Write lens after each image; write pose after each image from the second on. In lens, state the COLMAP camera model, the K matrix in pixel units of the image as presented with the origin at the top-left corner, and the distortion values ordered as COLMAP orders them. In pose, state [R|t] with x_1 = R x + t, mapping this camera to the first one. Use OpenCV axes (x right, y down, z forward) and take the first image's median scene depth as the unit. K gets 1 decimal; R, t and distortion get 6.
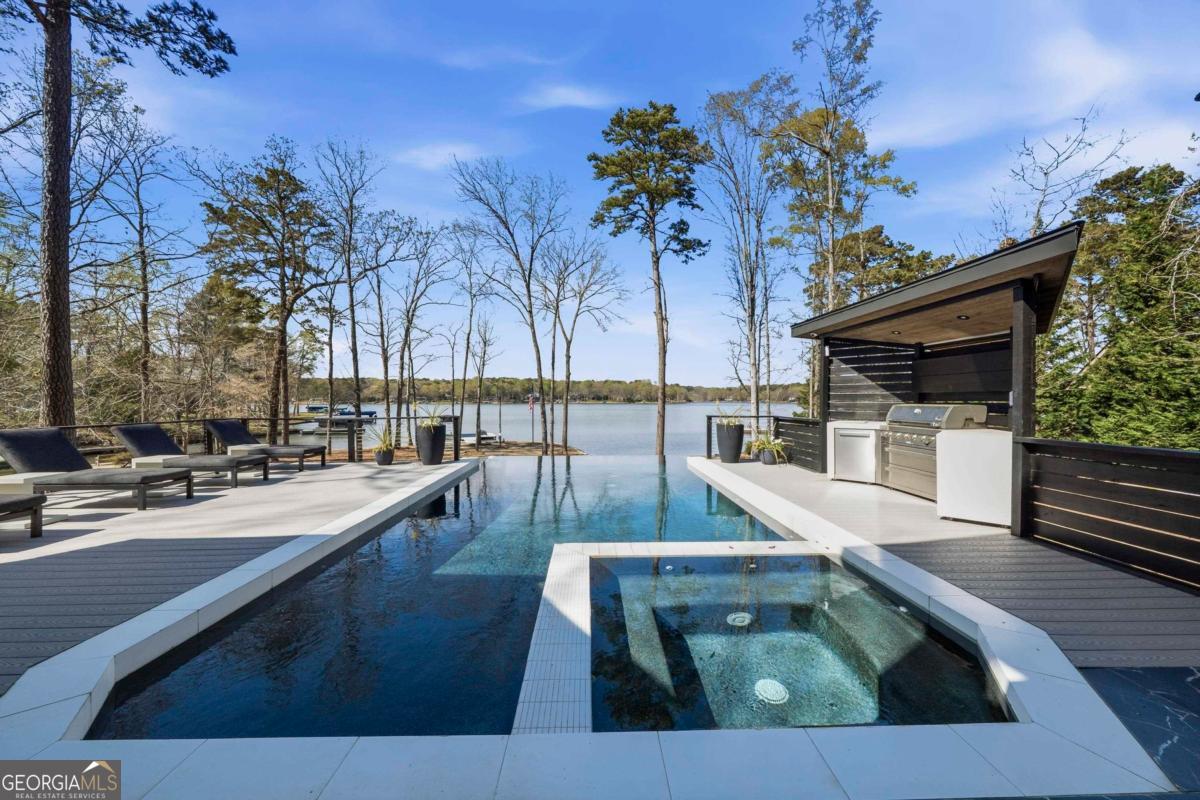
lens RADIAL K [[422.3, 0, 598.9], [0, 422.3, 396.3], [0, 0, 1]] dist [0.000487, -0.000005]
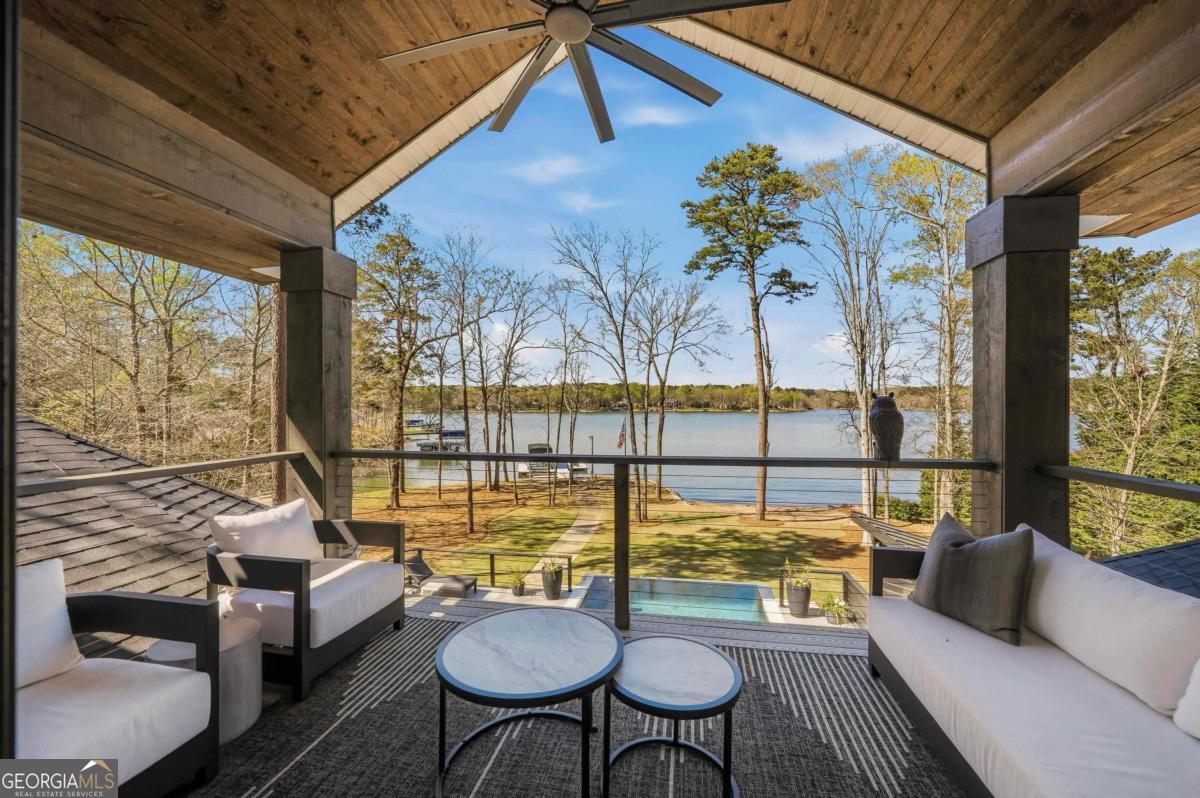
lens RADIAL K [[472.6, 0, 596.4], [0, 472.6, 402.3], [0, 0, 1]] dist [-0.000656, -0.000008]
pose [[0.977264, -0.004168, -0.211985, 0.011068], [0.004804, 0.999985, 0.002484, -0.112347], [0.211971, -0.003446, 0.977270, -0.100431]]
